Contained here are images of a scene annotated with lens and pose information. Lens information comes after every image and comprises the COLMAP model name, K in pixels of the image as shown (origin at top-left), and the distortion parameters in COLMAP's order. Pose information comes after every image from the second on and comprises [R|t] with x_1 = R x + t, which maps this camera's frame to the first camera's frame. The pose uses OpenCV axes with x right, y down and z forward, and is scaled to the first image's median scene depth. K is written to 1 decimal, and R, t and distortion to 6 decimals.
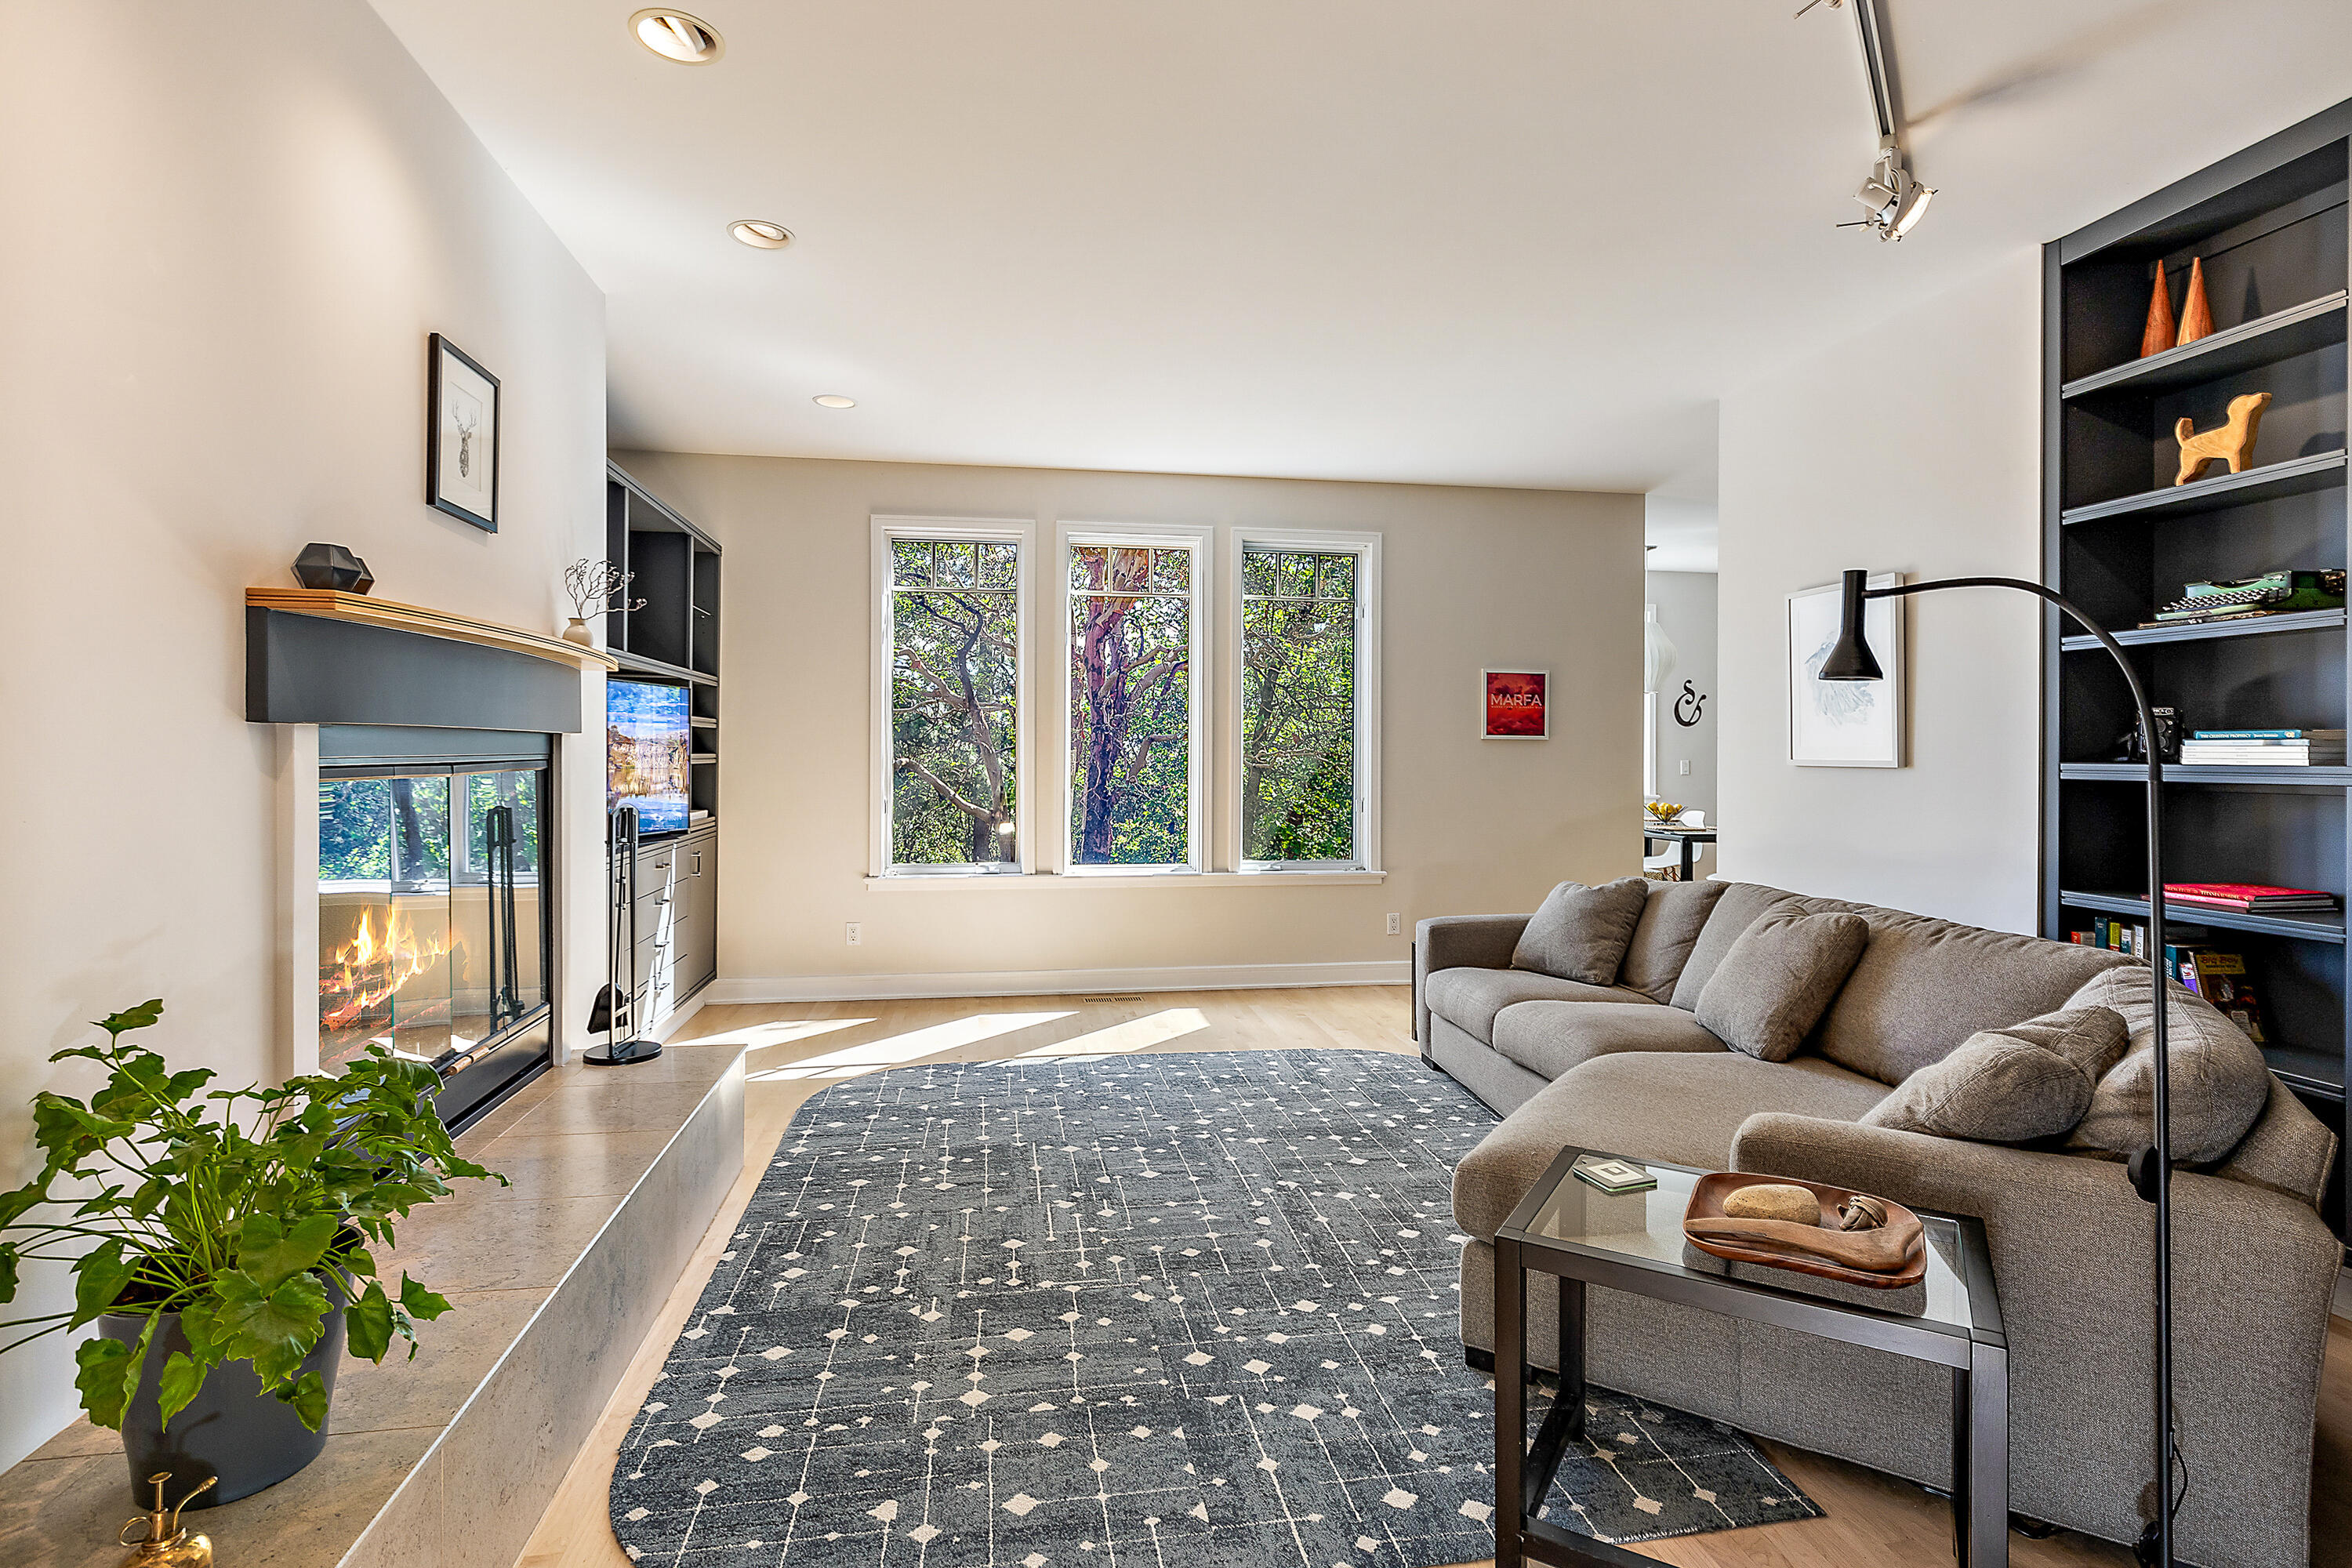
lens RADIAL K [[1147.5, 0, 1184.3], [0, 1147.5, 752.1], [0, 0, 1]] dist [-0.001770, 0.001154]
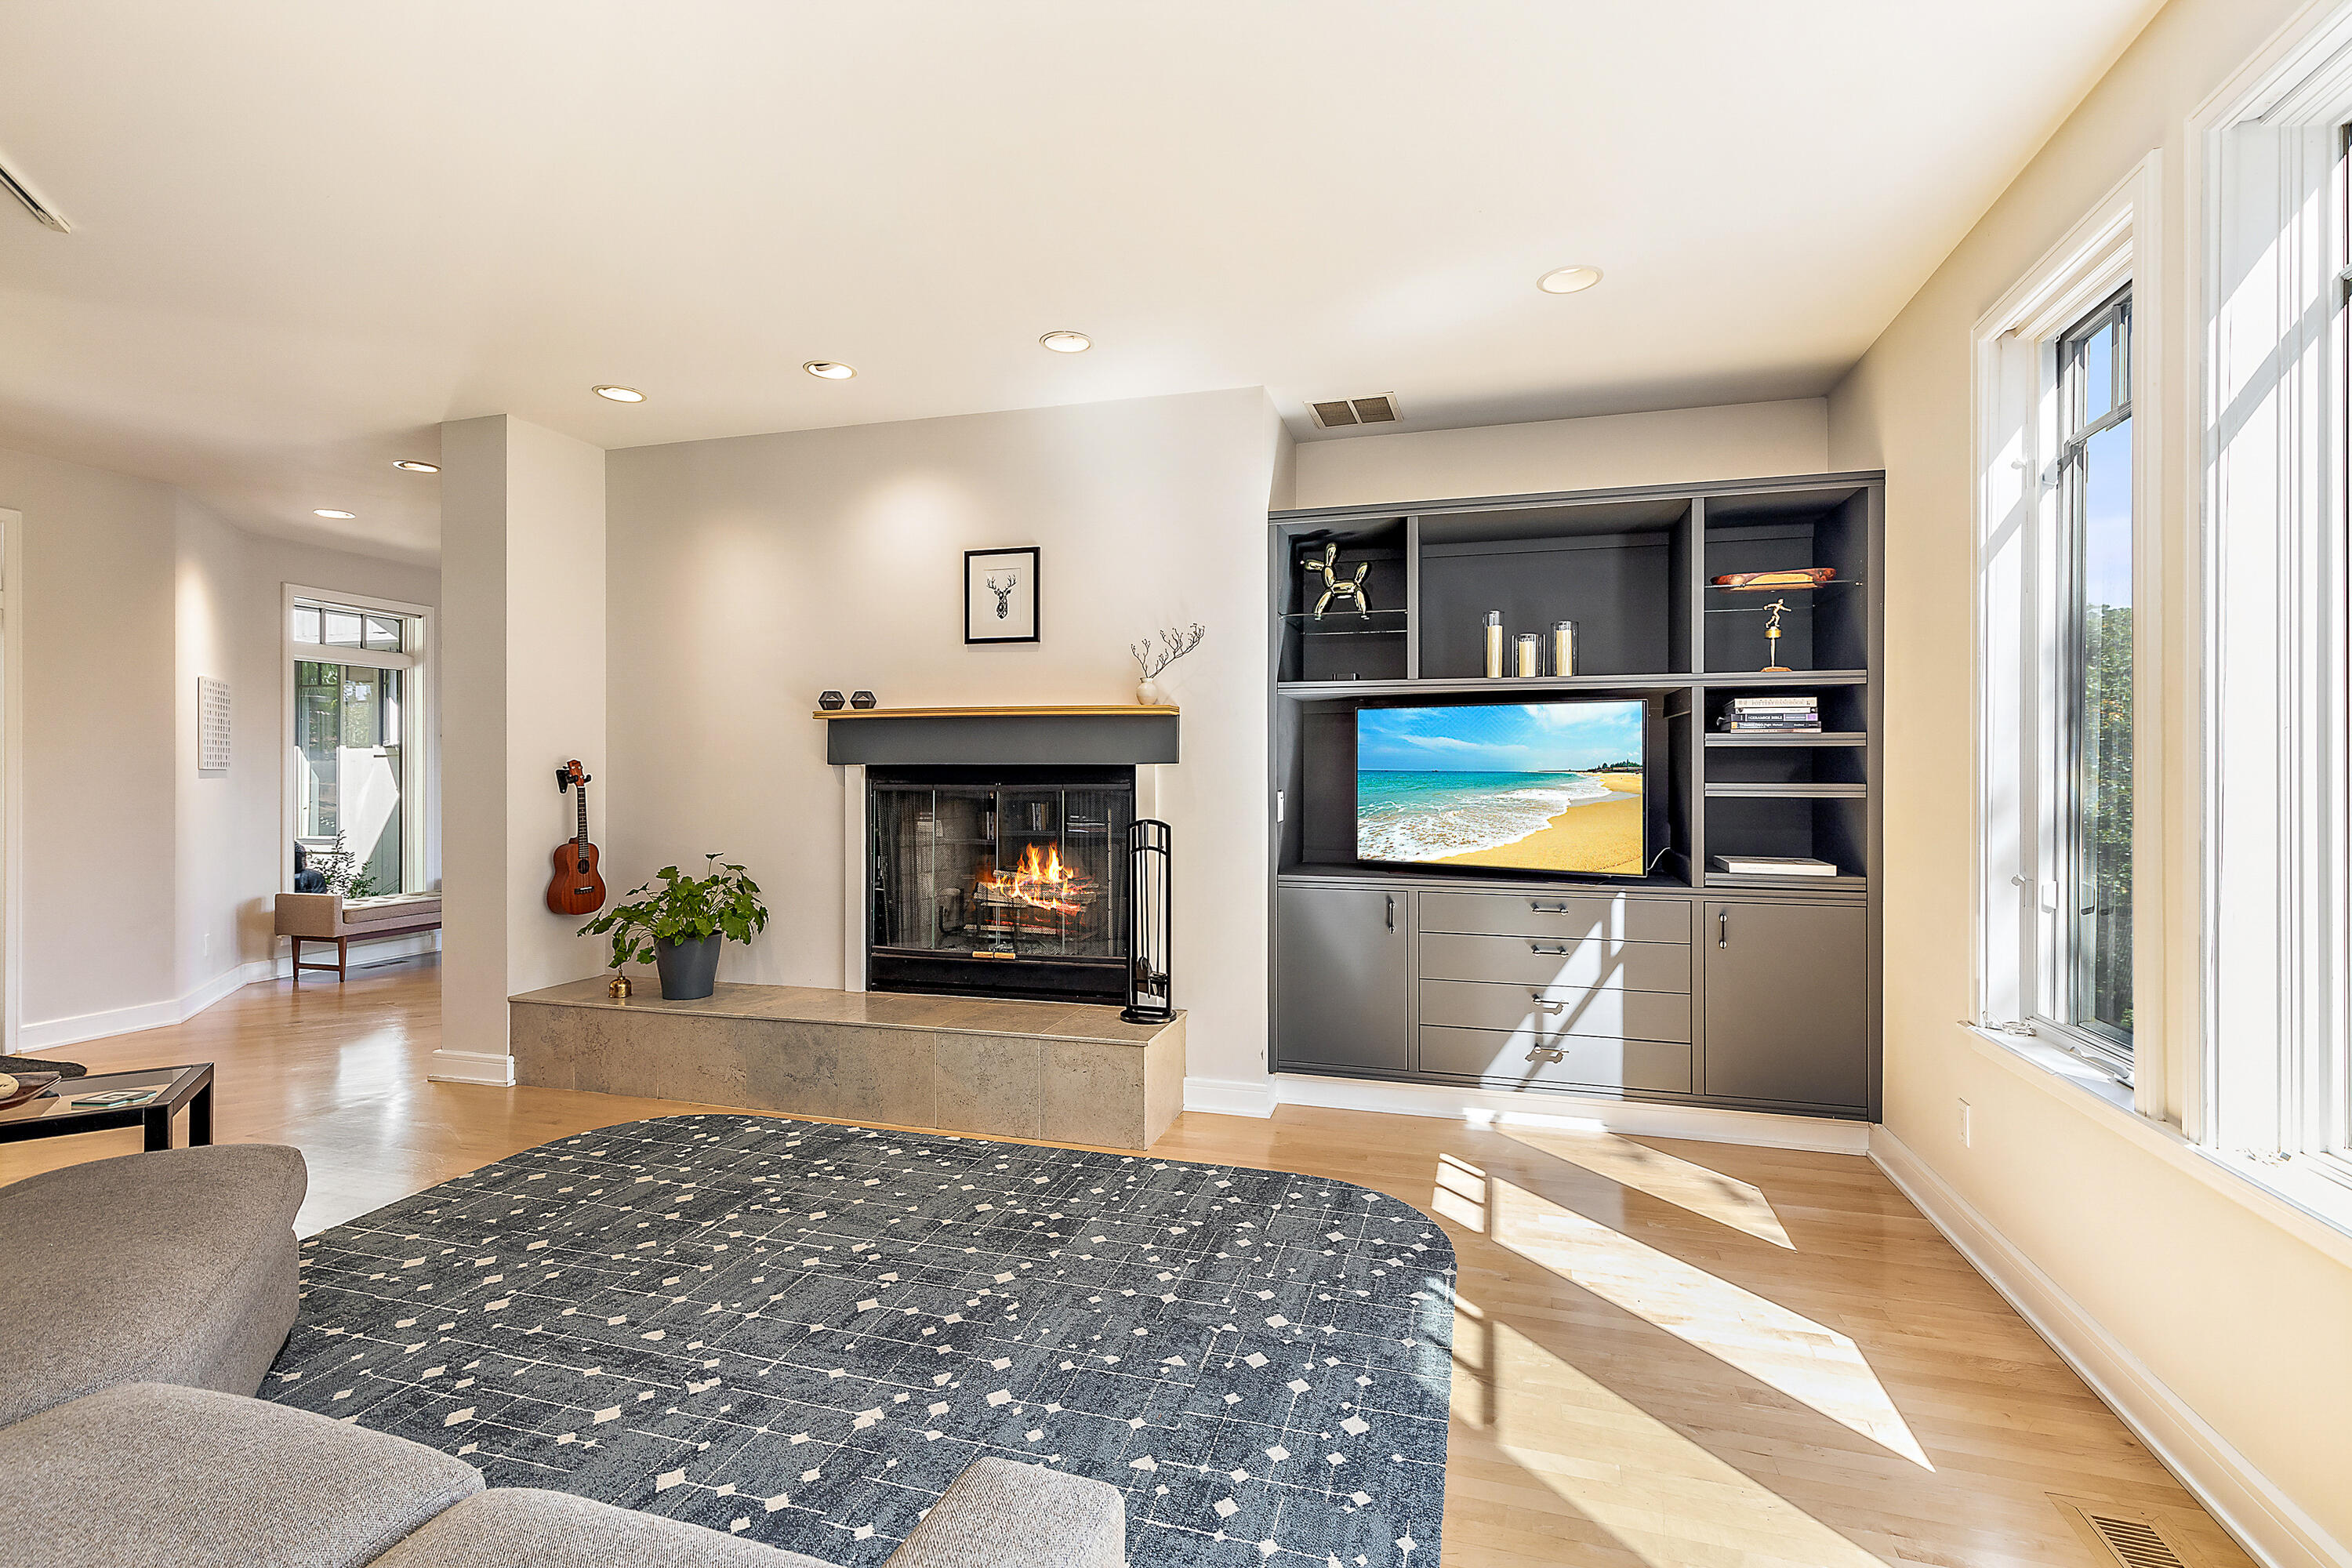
lens RADIAL K [[1073.7, 0, 1176.2], [0, 1073.7, 768.7], [0, 0, 1]] dist [0.008806, -0.000473]
pose [[-0.443296, -0.010020, -0.896320, 0.634947], [-0.004164, 0.999950, -0.009119, 0.000877], [0.896366, -0.000310, -0.443315, 1.760052]]
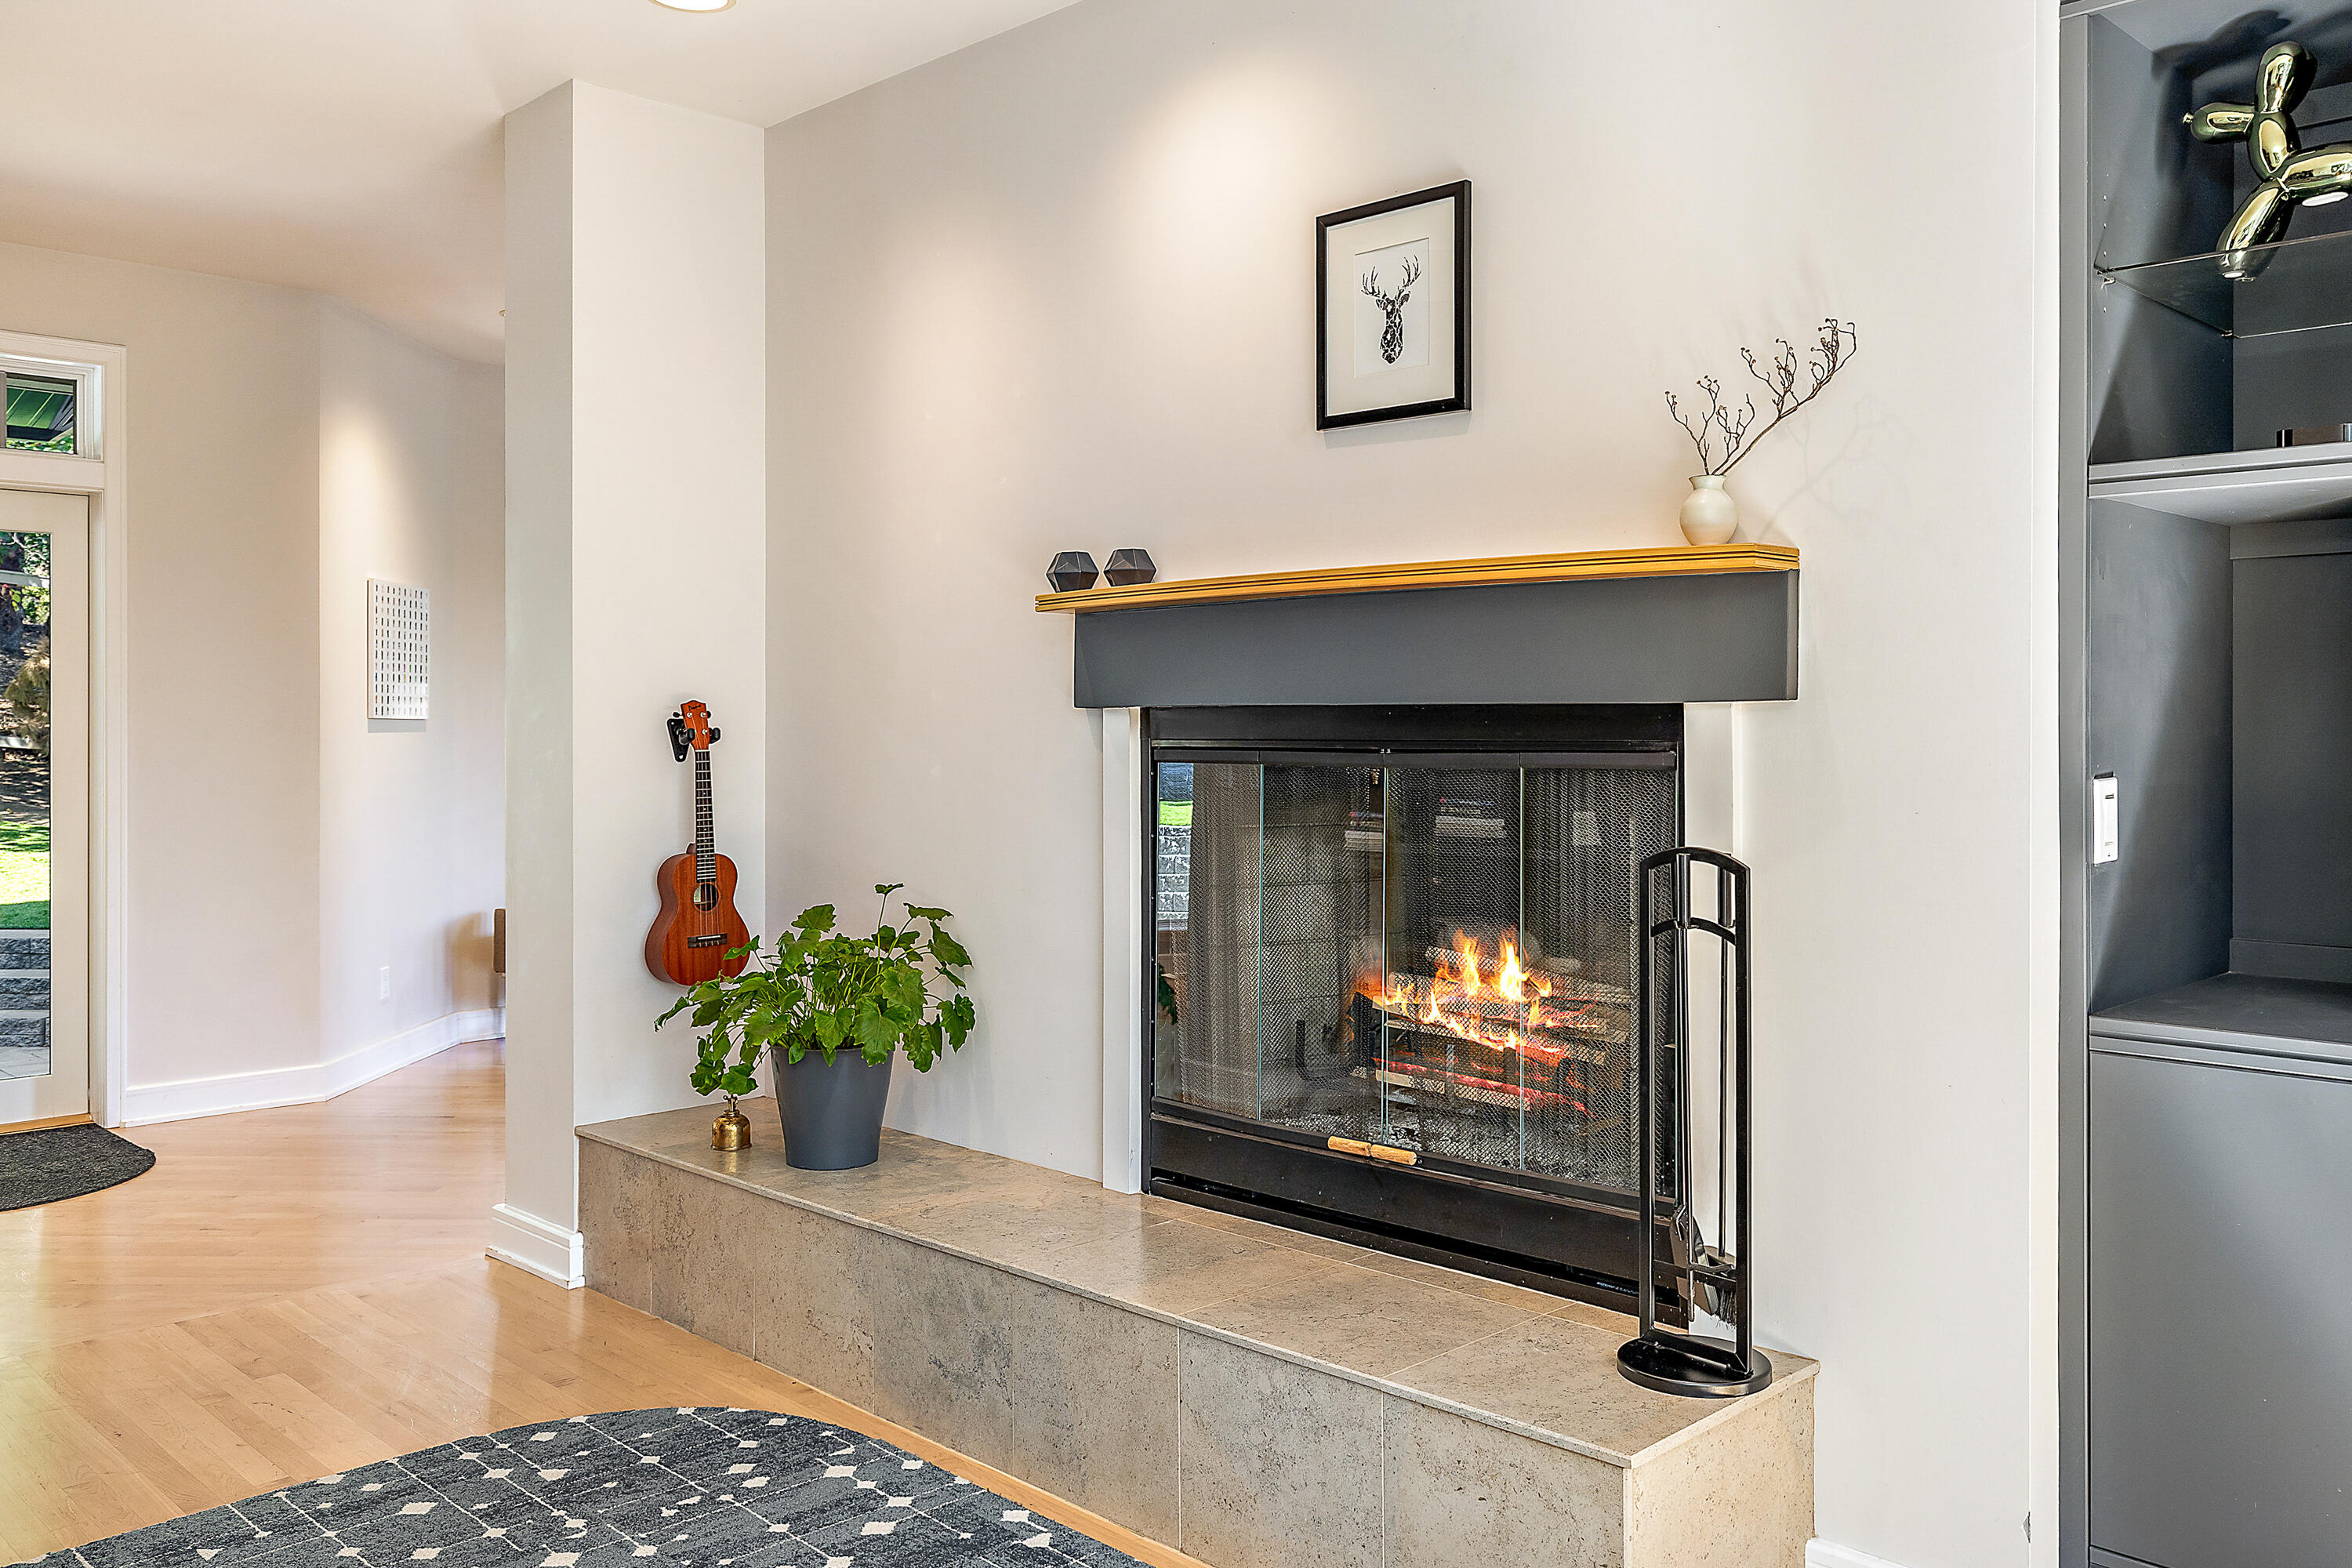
lens RADIAL K [[1882.4, 0, 1181.0], [0, 1882.4, 729.5], [0, 0, 1]] dist [-0.003895, 0.010522]
pose [[-0.820222, -0.005987, -0.572015, 0.155426], [-0.006903, 0.999976, -0.000568, -0.001411], [0.572004, 0.003482, -0.820243, 1.725123]]
